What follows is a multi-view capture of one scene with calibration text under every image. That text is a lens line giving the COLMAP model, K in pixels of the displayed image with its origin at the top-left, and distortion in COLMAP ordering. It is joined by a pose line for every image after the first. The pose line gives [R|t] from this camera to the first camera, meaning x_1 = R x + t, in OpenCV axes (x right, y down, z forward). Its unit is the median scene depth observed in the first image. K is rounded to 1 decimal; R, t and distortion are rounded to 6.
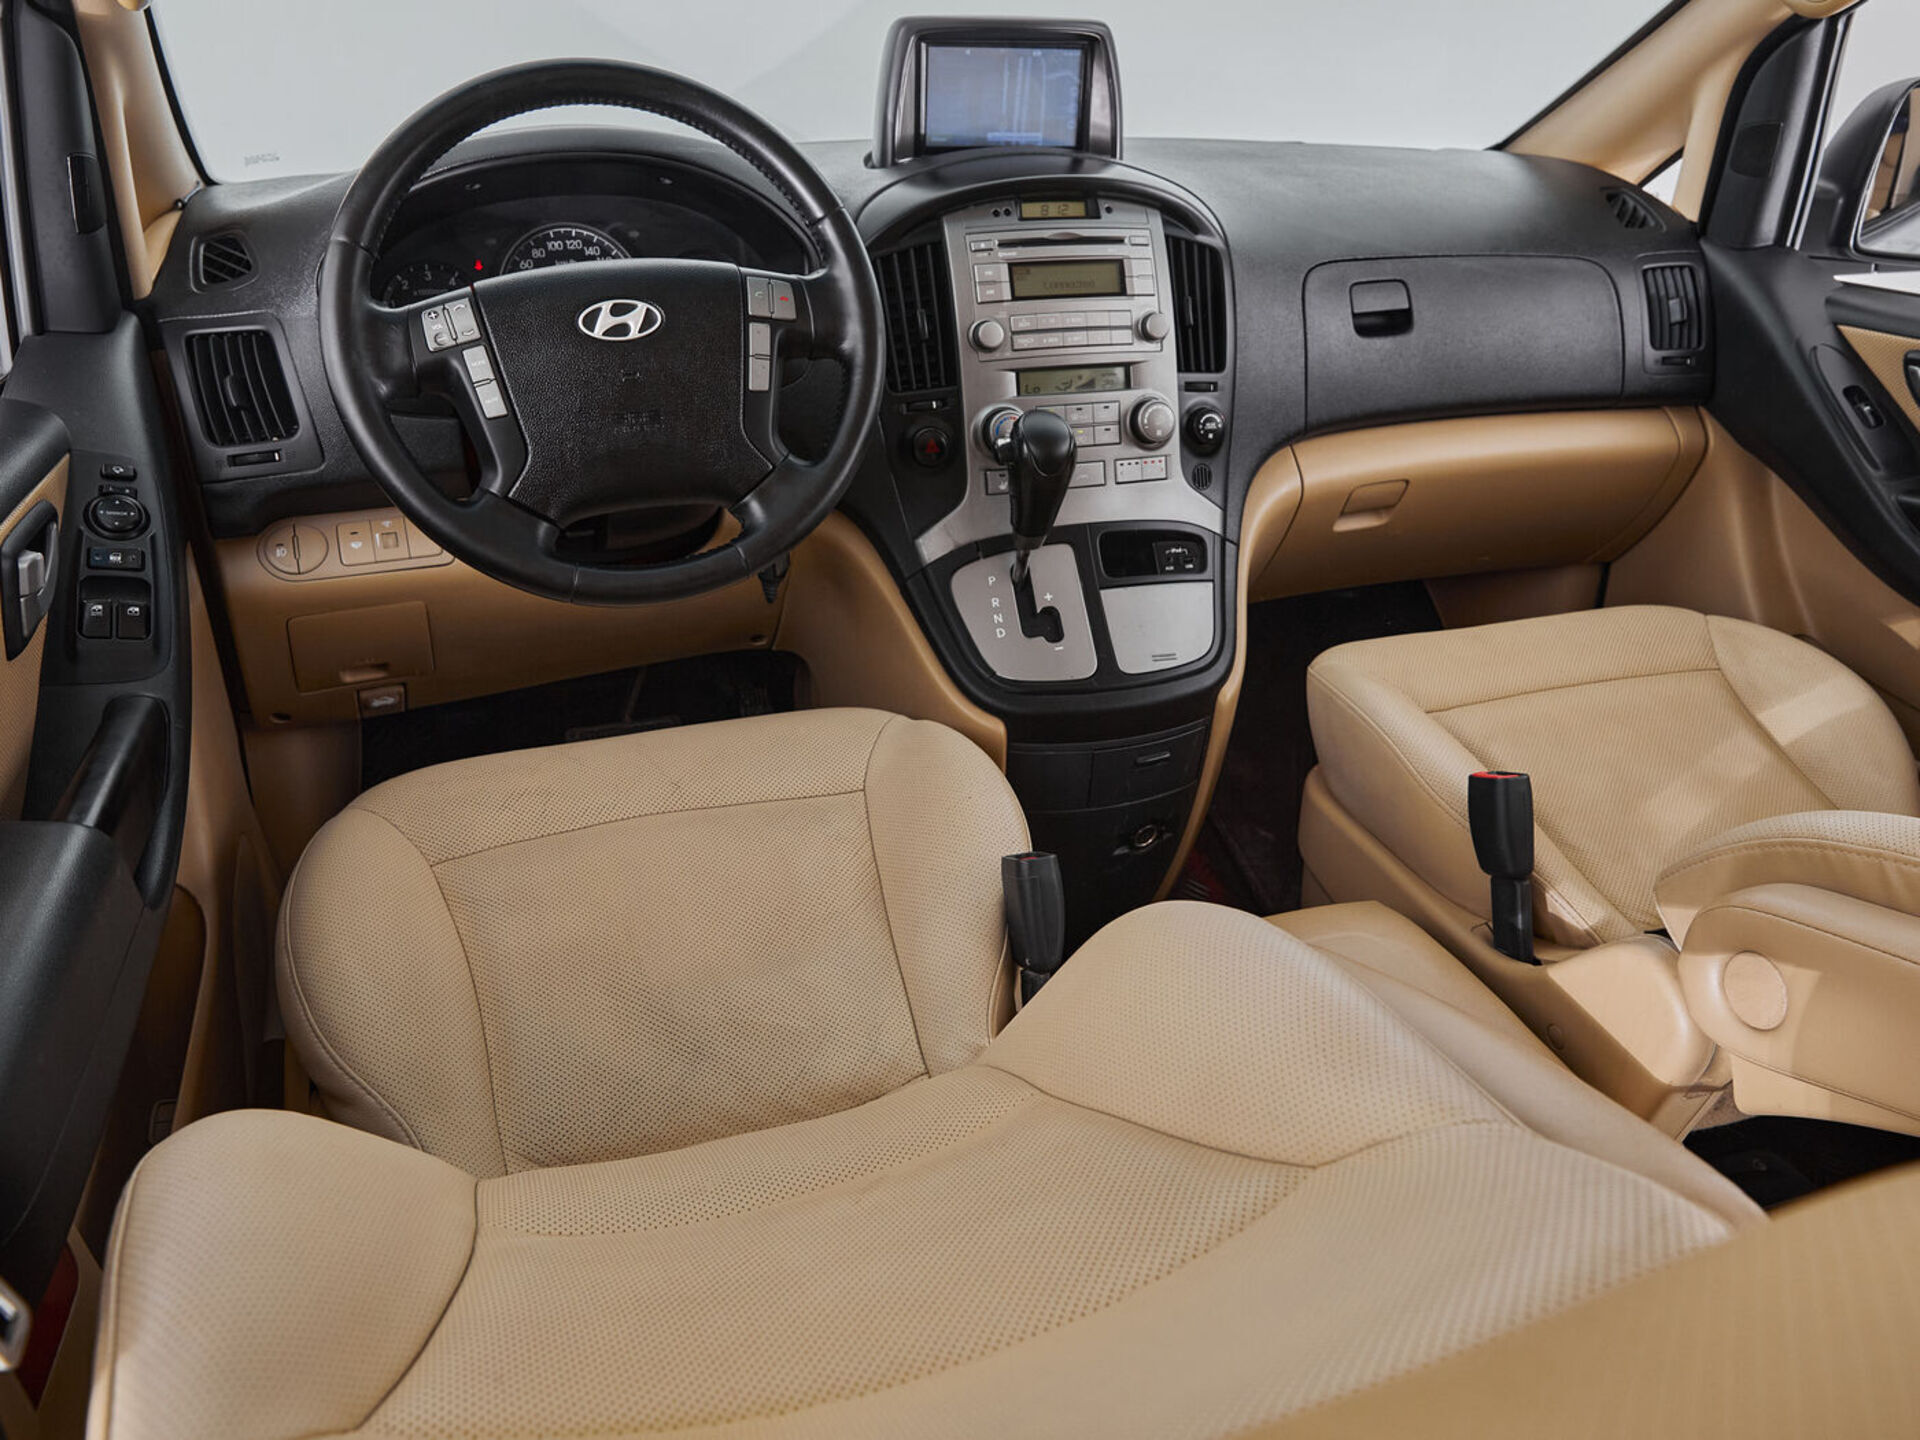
lens RADIAL K [[1431.7, 0, 958.4], [0, 1431.7, 699.9], [0, 0, 1]] dist [-0.009716, -0.002326]
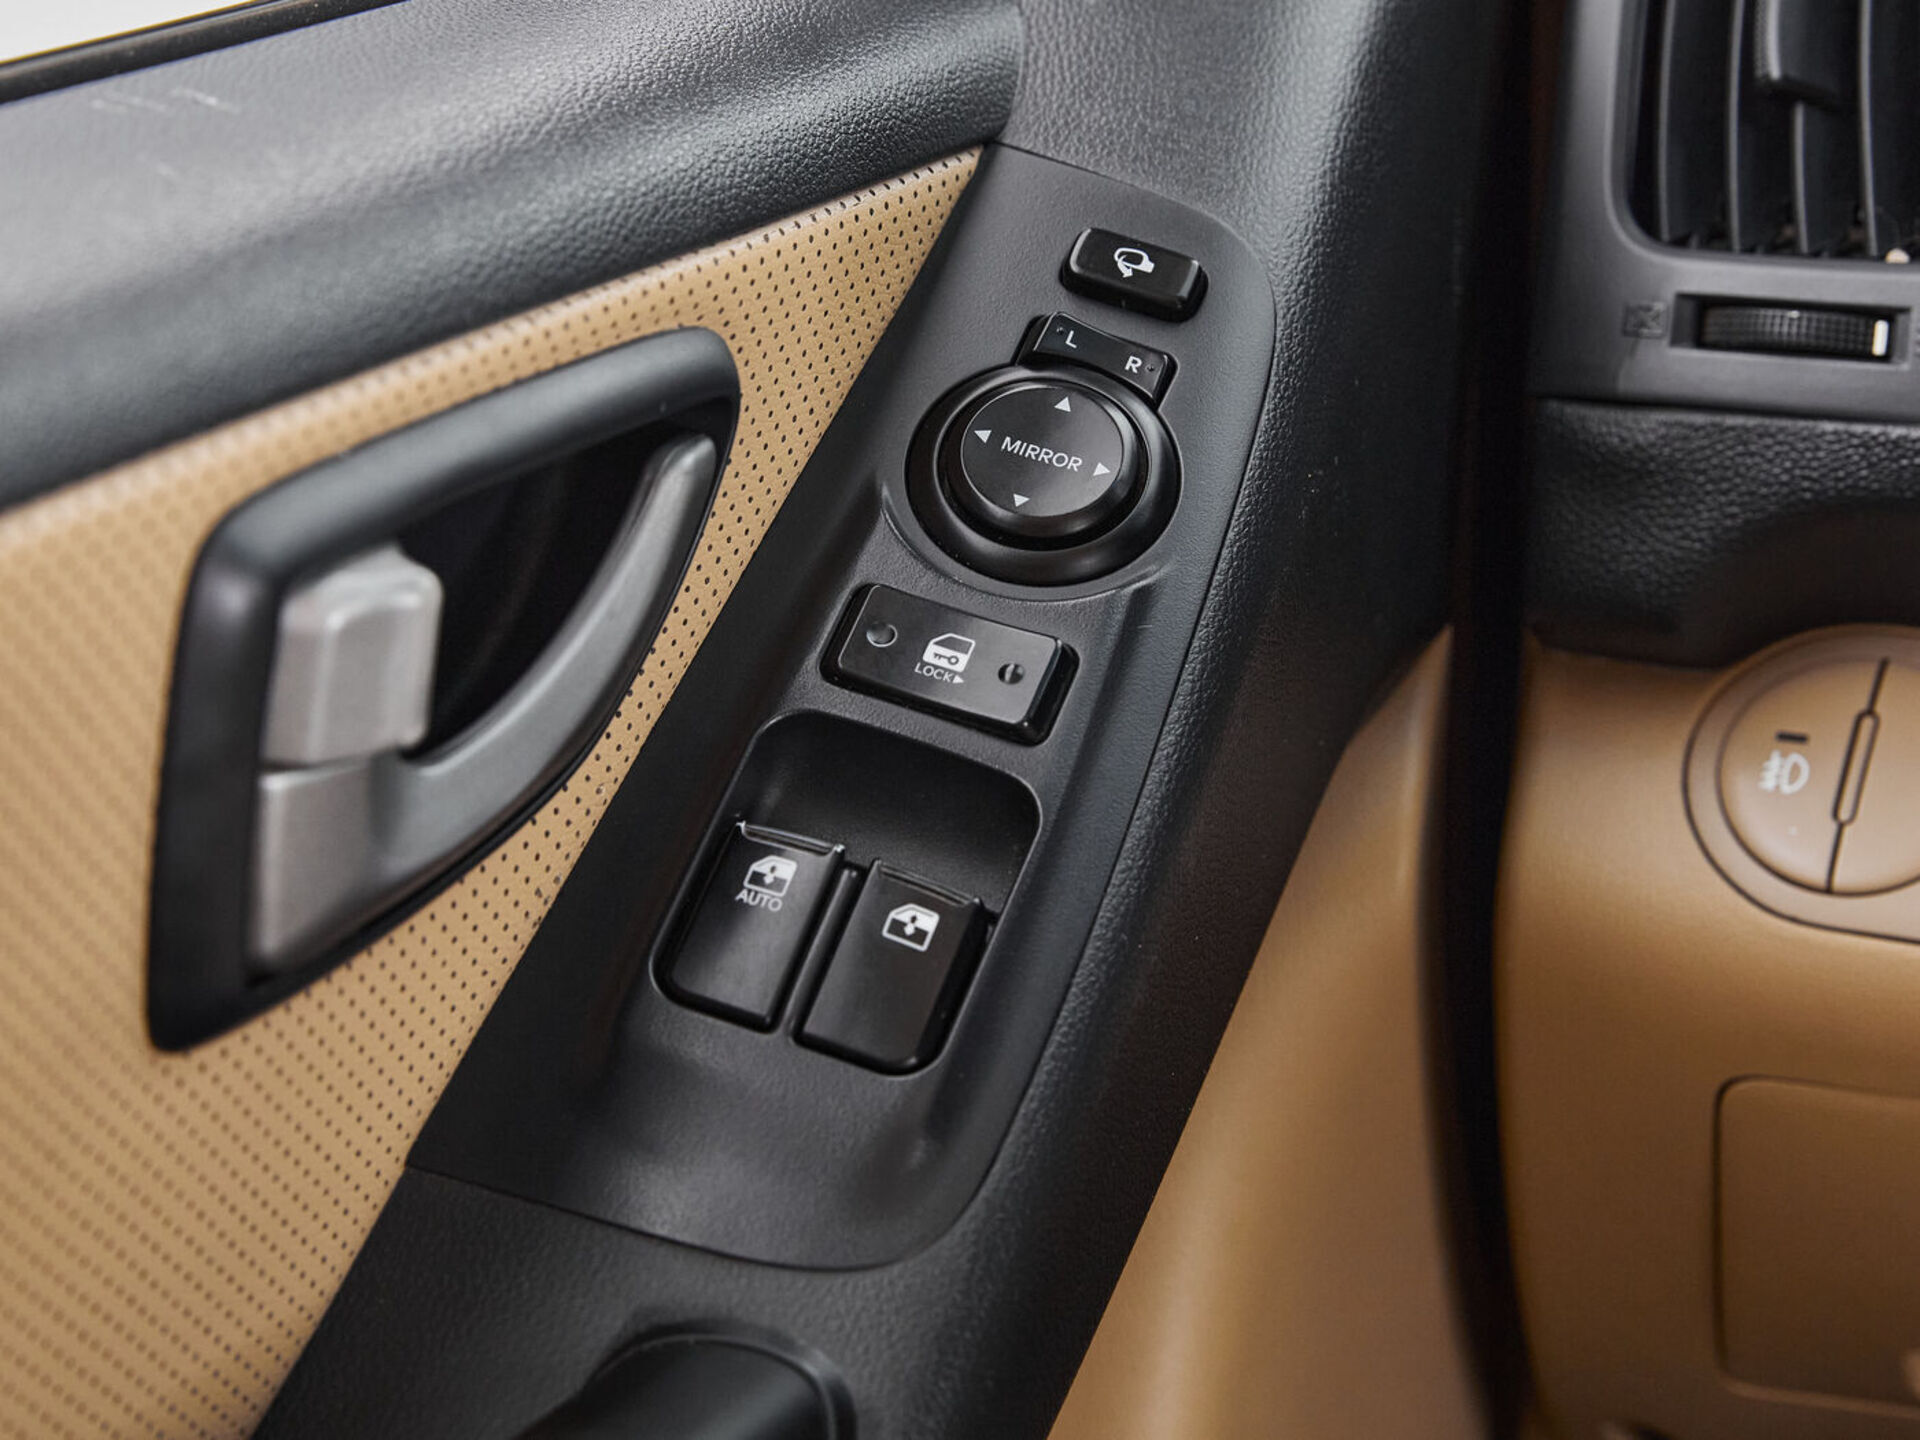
lens RADIAL K [[4099.3, 0, 960.0], [0, 4099.3, 720.0], [0, 0, 1]] dist [-0.079544, 0.050788]
pose [[0.705120, 0.227808, -0.671497, -0.136774], [-0.292025, 0.956246, 0.017764, -0.076796], [0.646163, 0.183568, 0.740794, 0.418059]]
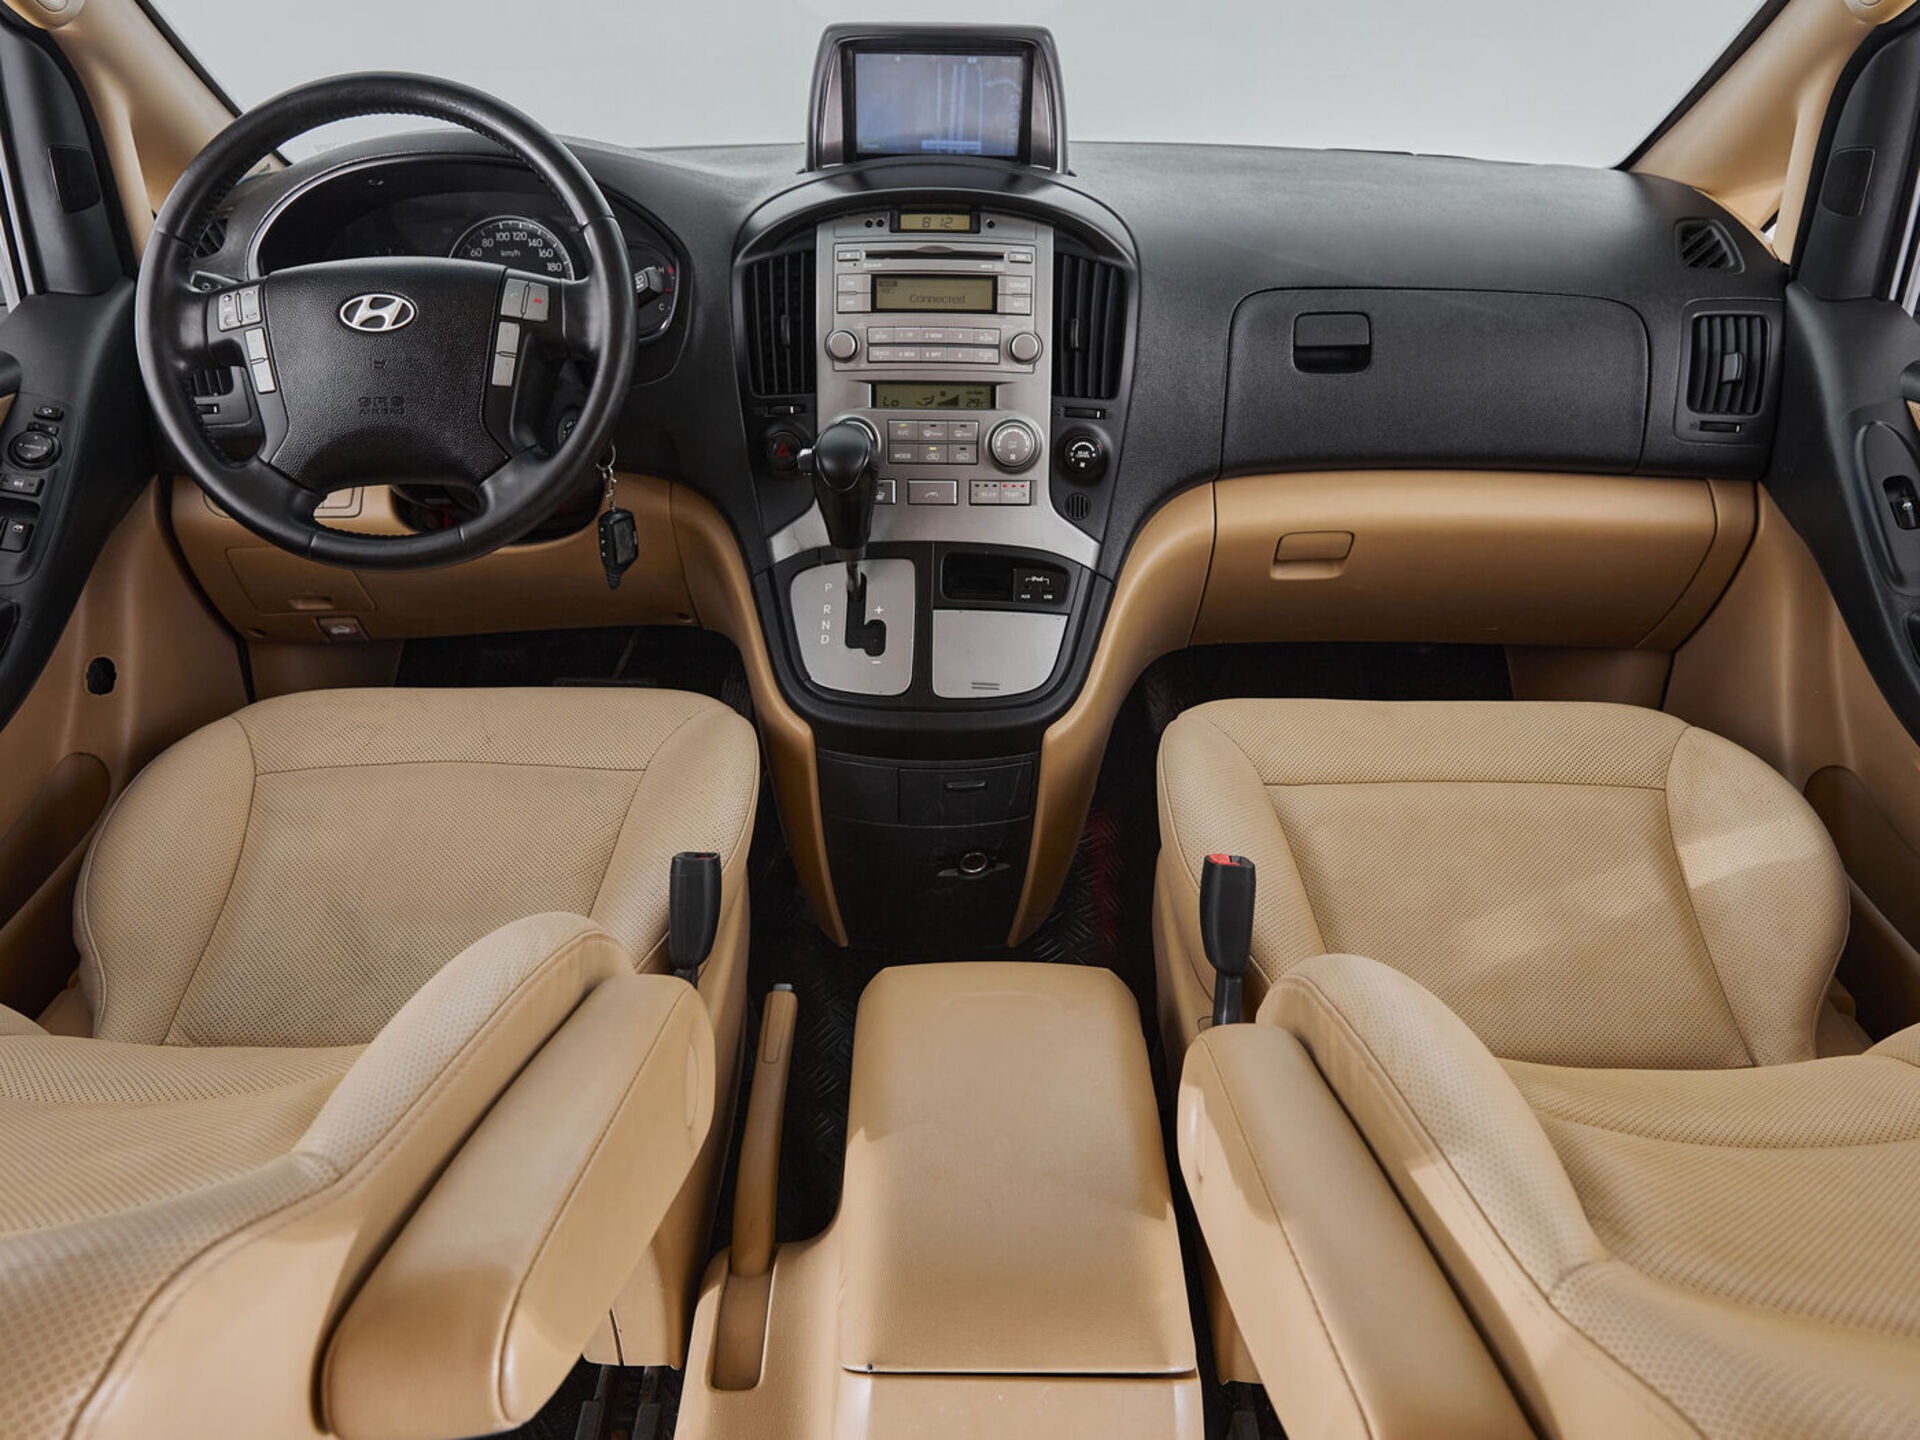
lens RADIAL K [[1418.0, 0, 935.0], [0, 1418.0, 721.4], [0, 0, 1]] dist [-0.006773, -0.002471]
pose [[0.944050, 0.145545, -0.295949, 0.402721], [-0.136791, 0.989328, 0.050191, -0.049713], [0.300095, -0.006899, 0.953884, 0.061735]]
